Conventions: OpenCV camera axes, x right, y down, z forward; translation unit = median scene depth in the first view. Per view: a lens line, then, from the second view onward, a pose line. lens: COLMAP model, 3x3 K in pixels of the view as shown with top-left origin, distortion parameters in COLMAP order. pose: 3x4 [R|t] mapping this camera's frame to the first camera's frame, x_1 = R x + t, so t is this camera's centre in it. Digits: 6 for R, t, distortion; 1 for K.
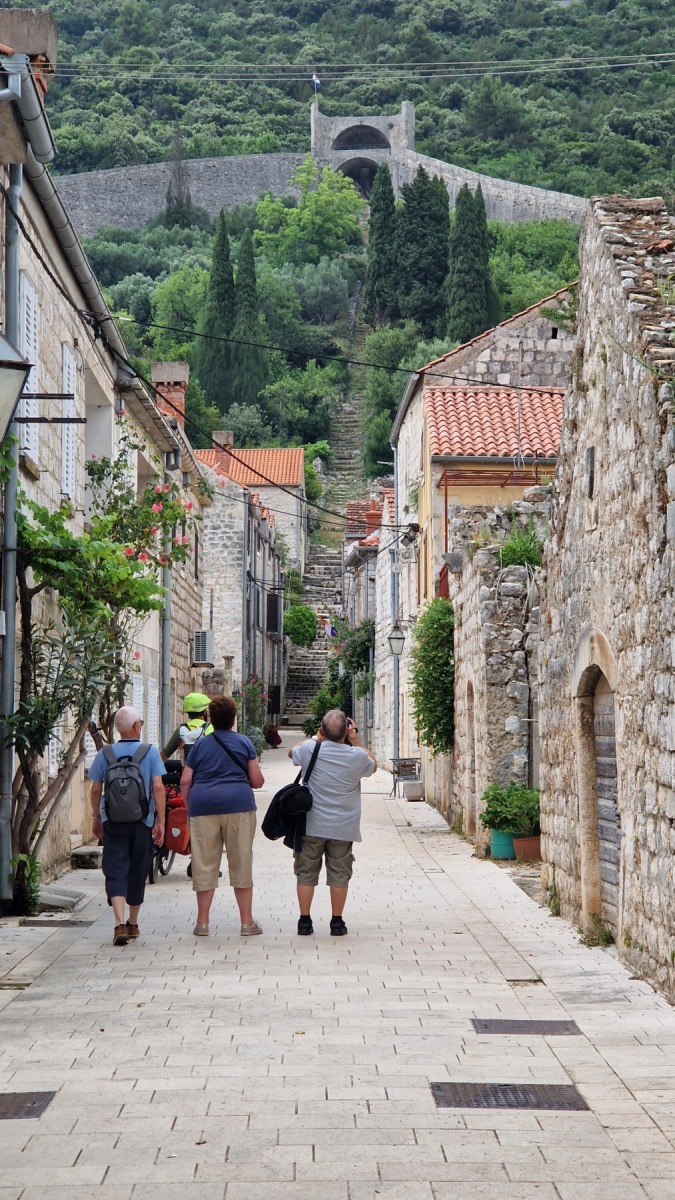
lens RADIAL K [[2268.9, 0, 386.2], [0, 2268.9, 605.1], [0, 0, 1]] dist [-0.208415, 2.276584]
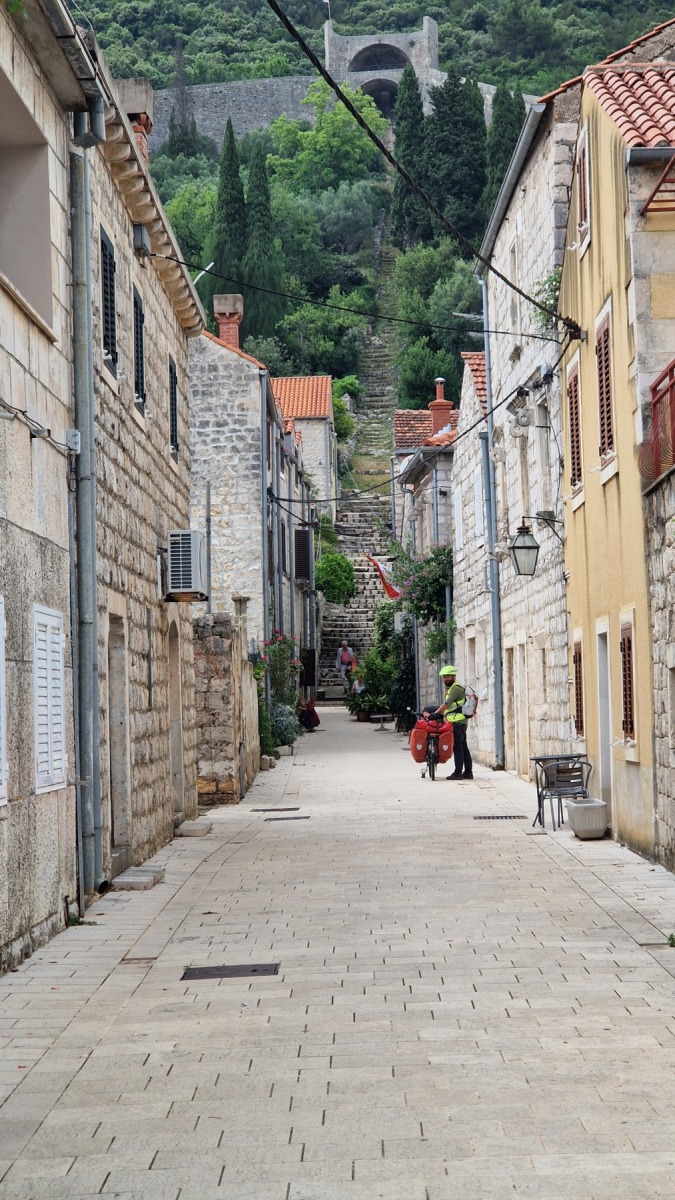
lens RADIAL K [[2268.9, 0, 386.2], [0, 2268.9, 605.1], [0, 0, 1]] dist [-0.208415, 2.276584]
pose [[0.999538, -0.028276, -0.011125, -0.006603], [0.028417, 0.999515, 0.012701, 0.005568], [0.010761, -0.013011, 0.999857, 0.111282]]
